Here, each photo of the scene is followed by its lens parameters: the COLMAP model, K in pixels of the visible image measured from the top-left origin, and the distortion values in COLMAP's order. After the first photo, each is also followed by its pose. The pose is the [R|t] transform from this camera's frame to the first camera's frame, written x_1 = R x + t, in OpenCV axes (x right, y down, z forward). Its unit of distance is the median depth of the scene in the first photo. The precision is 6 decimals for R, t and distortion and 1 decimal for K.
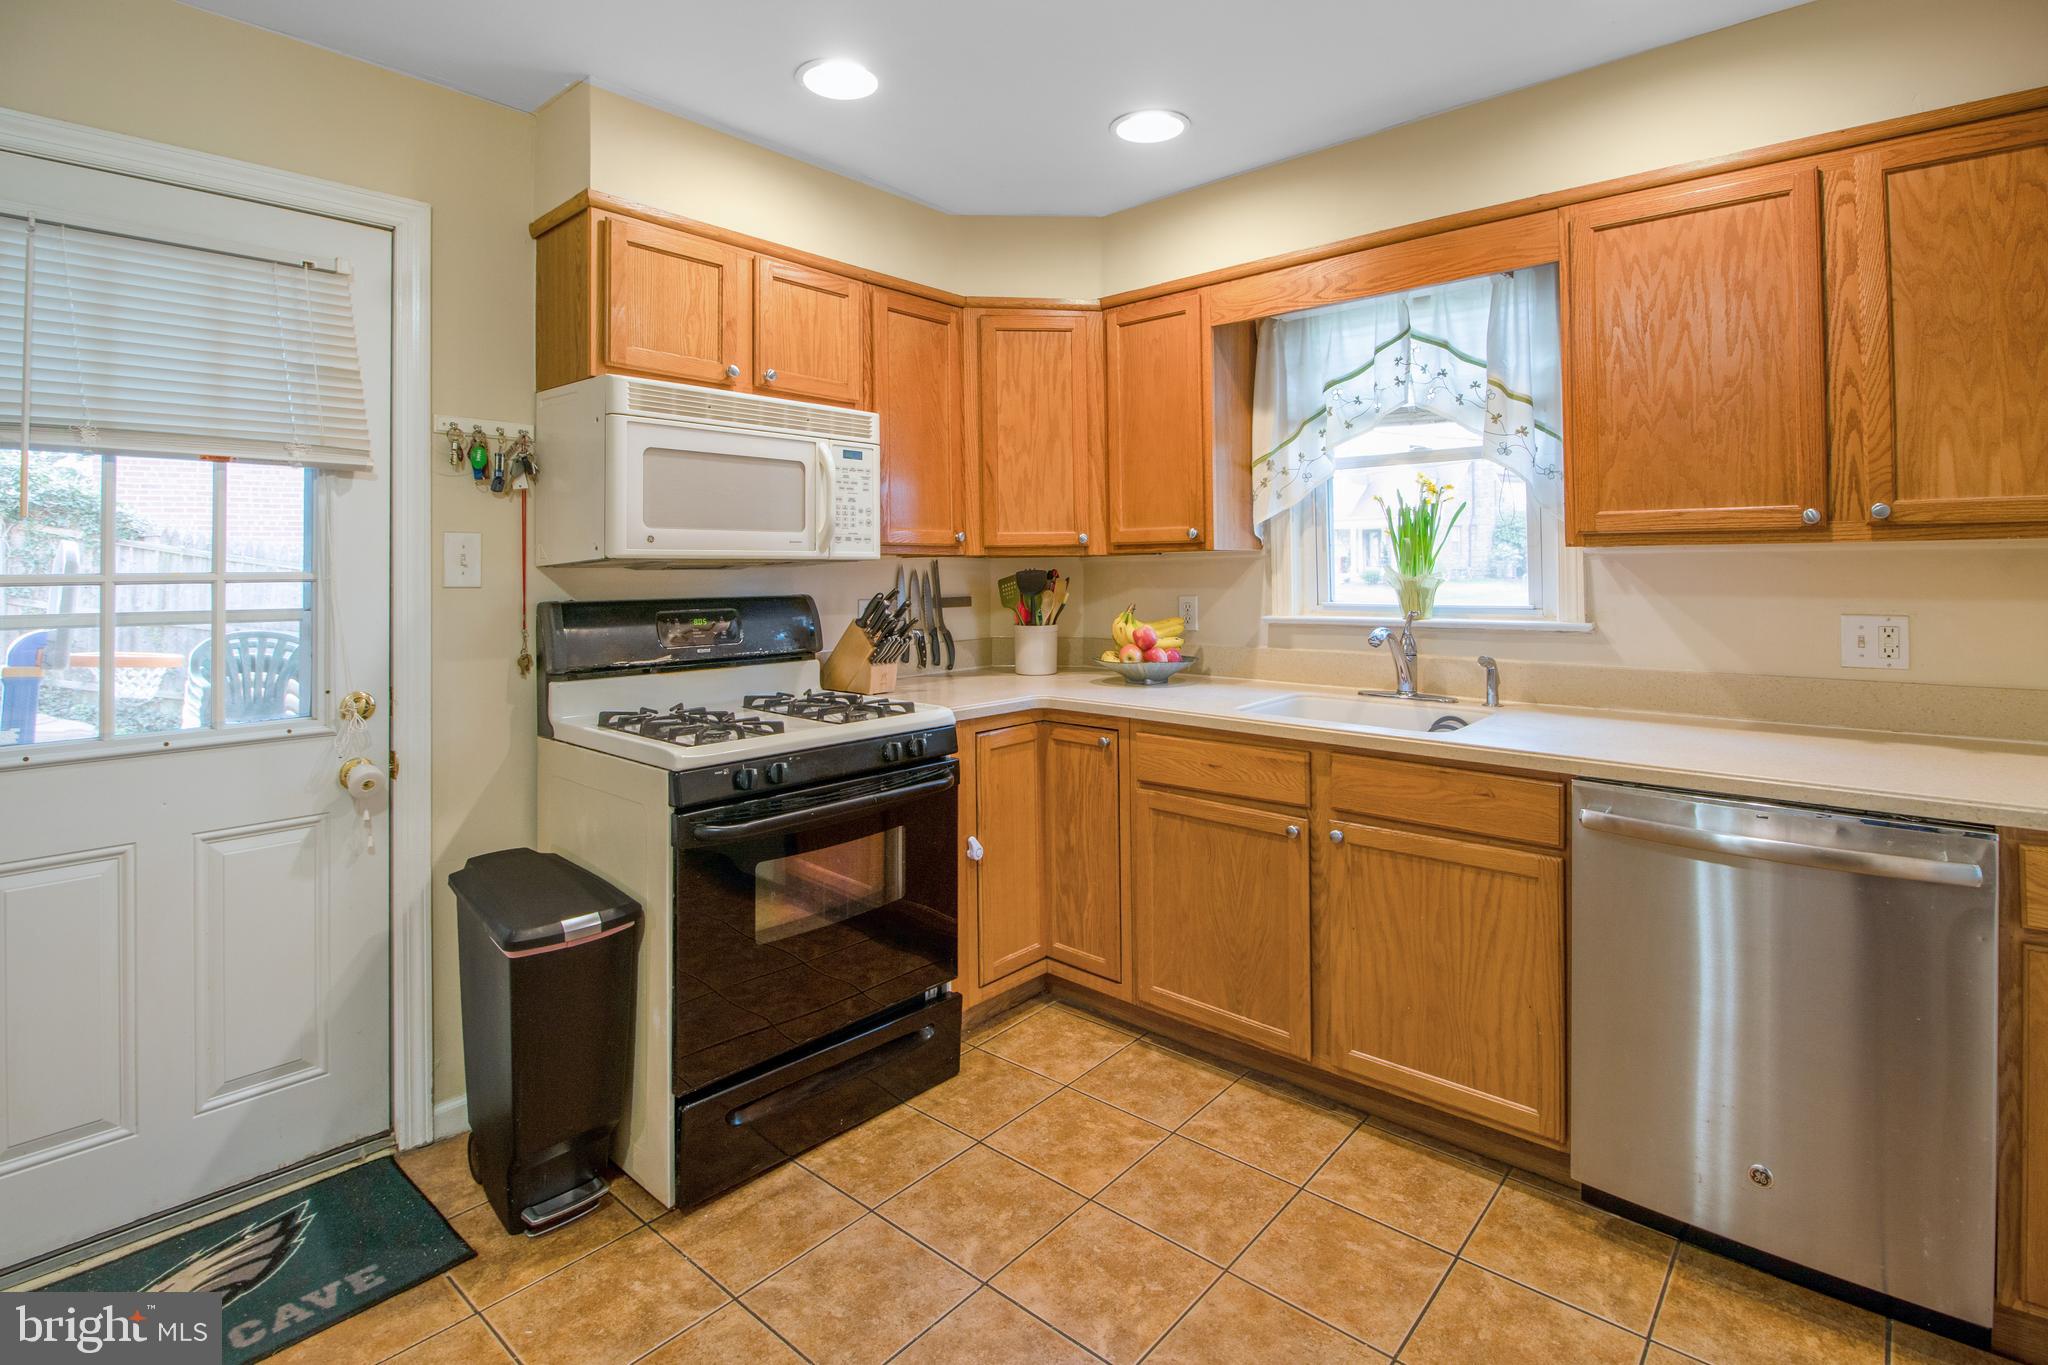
lens RADIAL K [[978.7, 0, 1034.8], [0, 978.7, 559.6], [0, 0, 1]] dist [-0.001972, -0.009847]
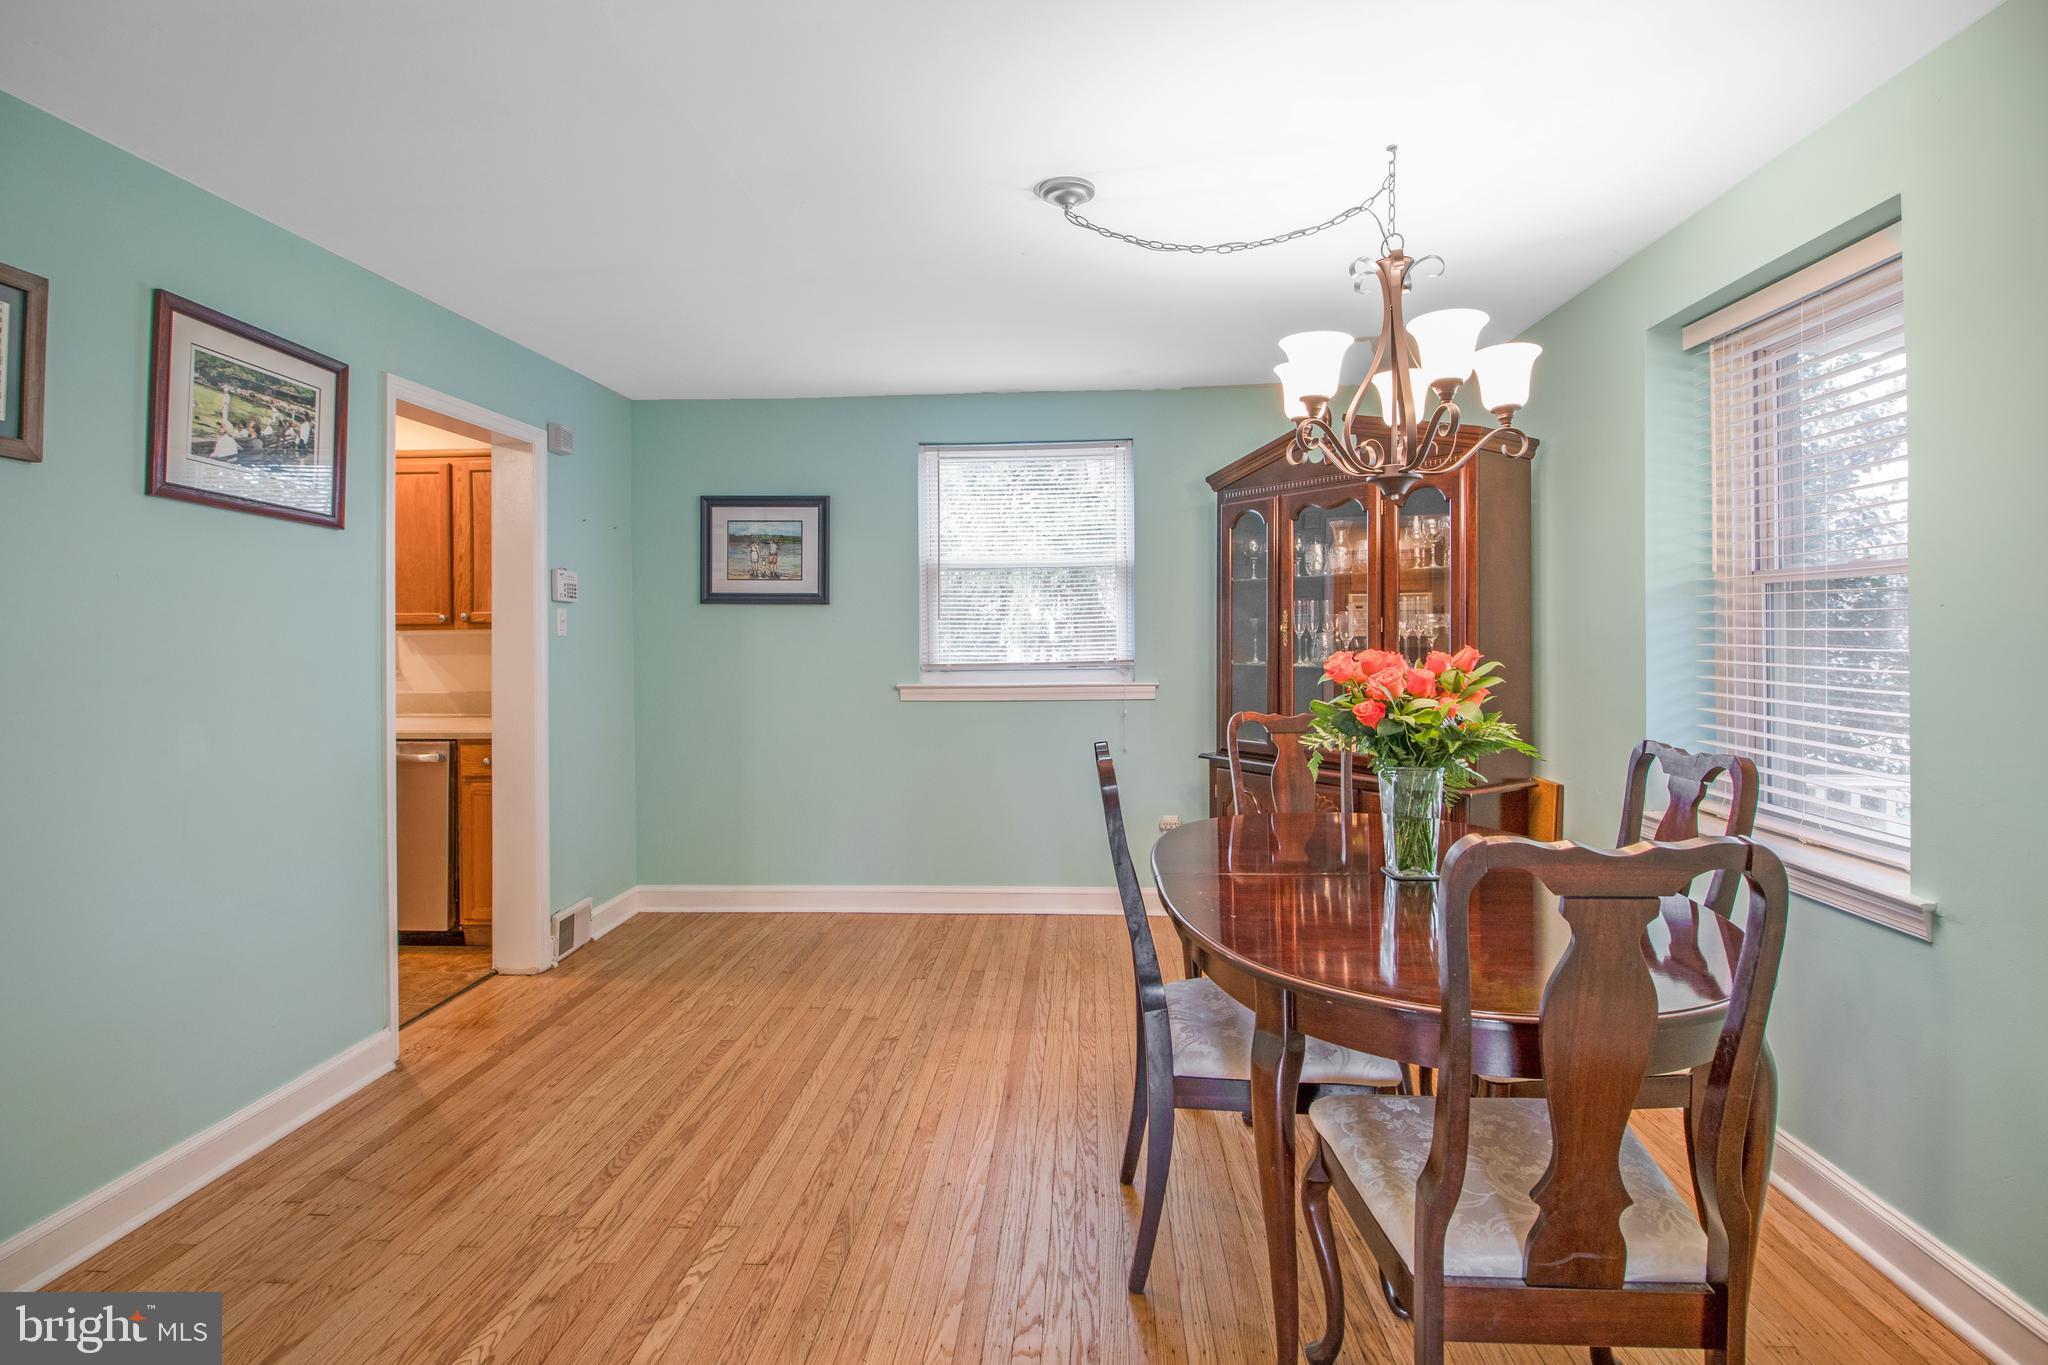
lens RADIAL K [[978.7, 0, 1033.7], [0, 978.7, 628.1], [0, 0, 1]] dist [-0.001972, -0.009847]
pose [[0.780688, 0.009164, 0.624854, 0.360721], [-0.003024, 0.999936, -0.010886, -0.000532], [-0.624914, 0.006609, 0.780666, -1.295511]]
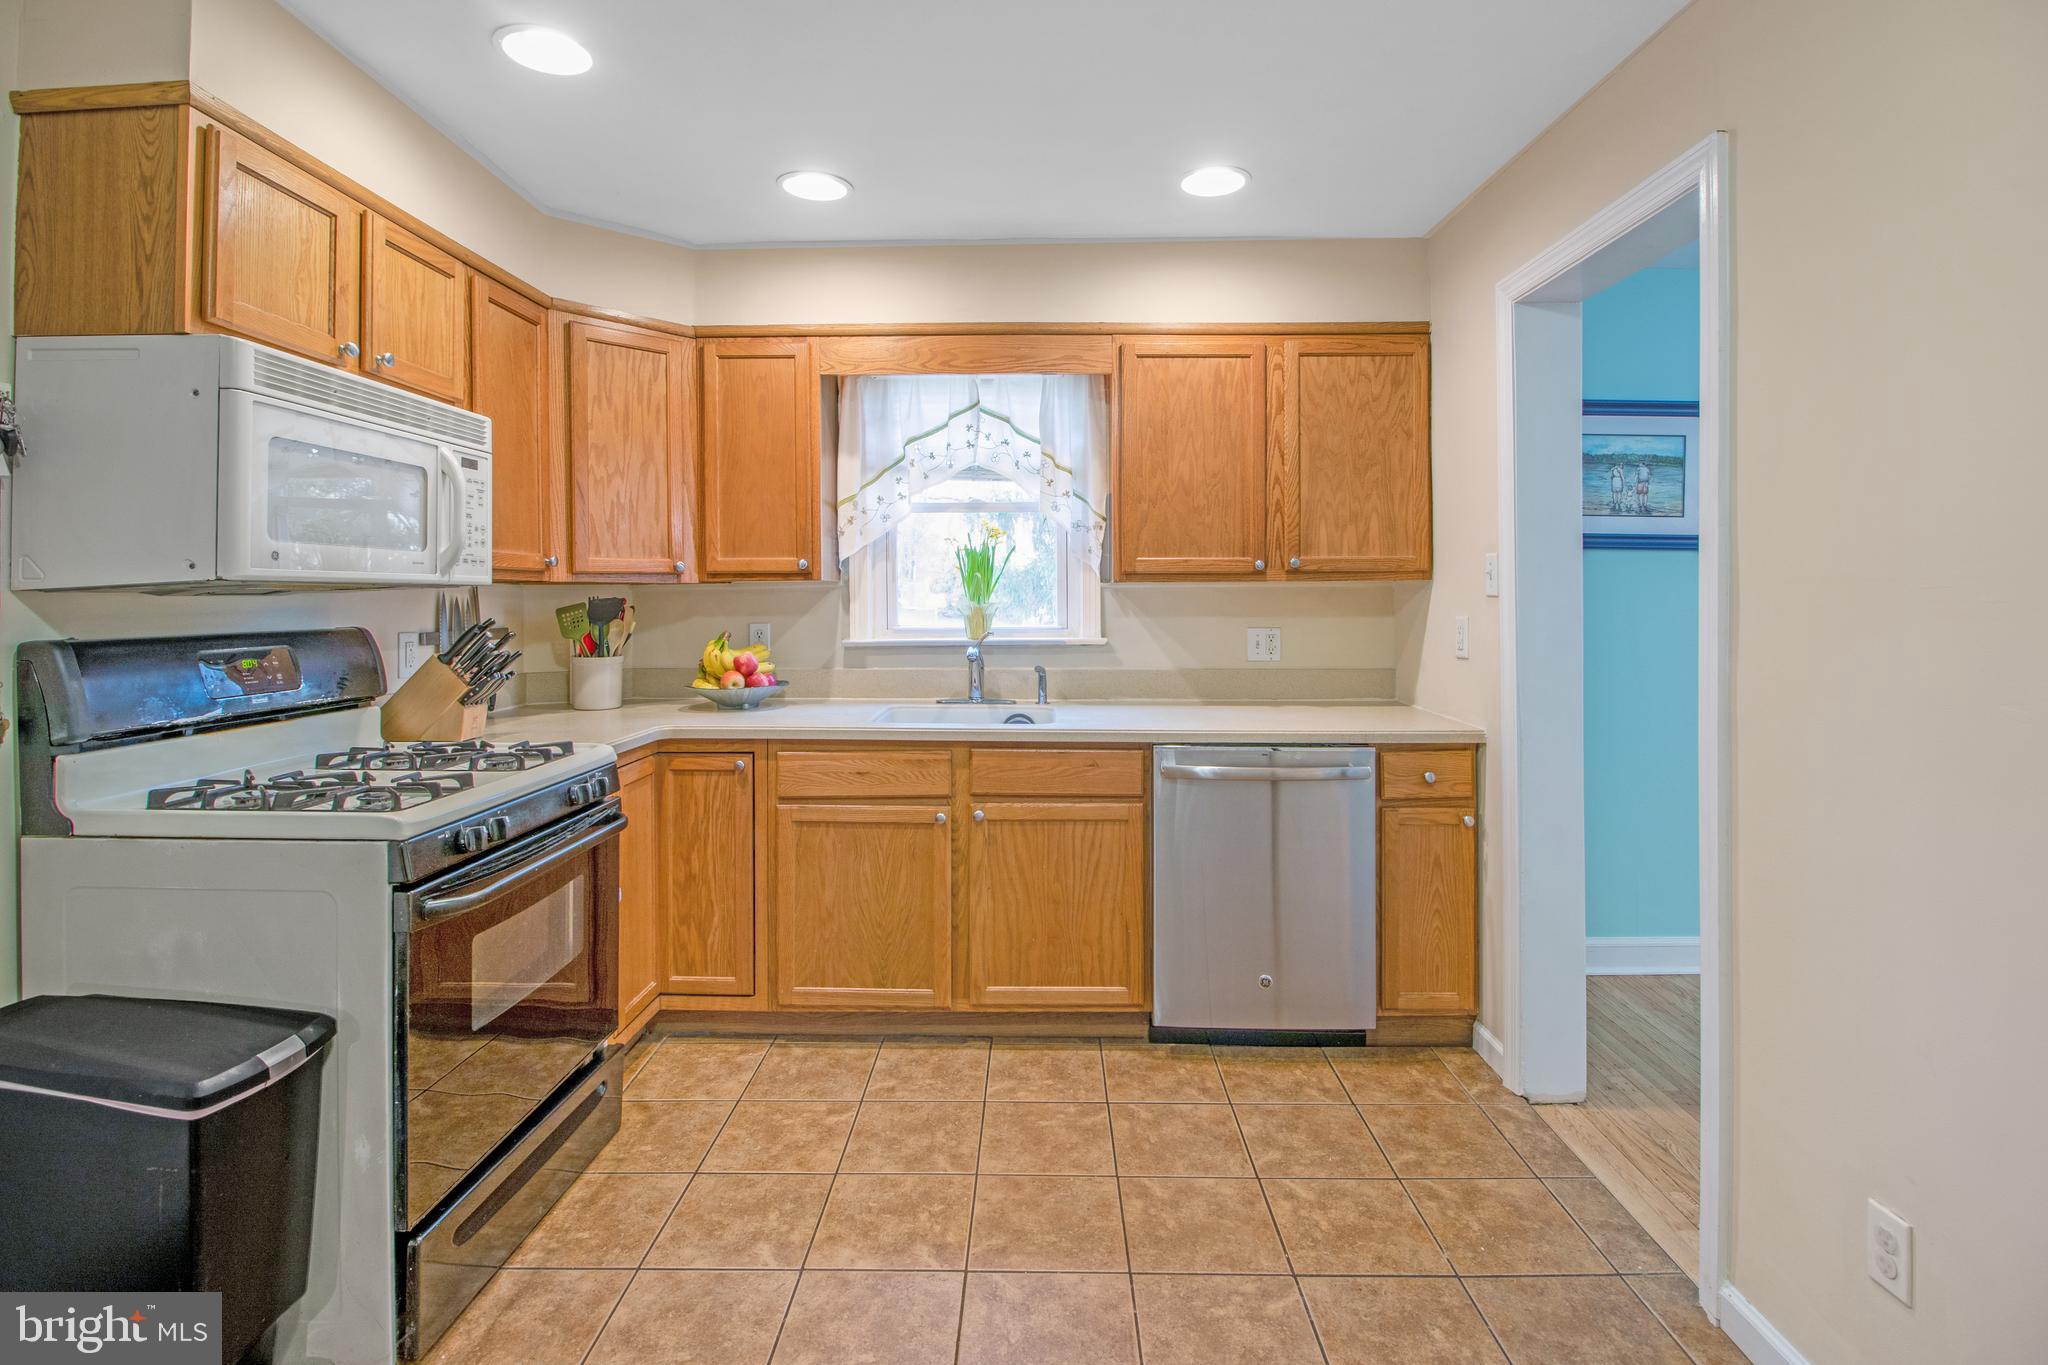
lens RADIAL K [[978.7, 0, 1043.4], [0, 978.7, 593.6], [0, 0, 1]] dist [-0.001972, -0.009847]
pose [[0.758382, 0.005797, 0.651785, -0.399815], [-0.008759, 0.999961, 0.001298, 0.002144], [-0.651752, -0.006694, 0.758403, 0.018700]]
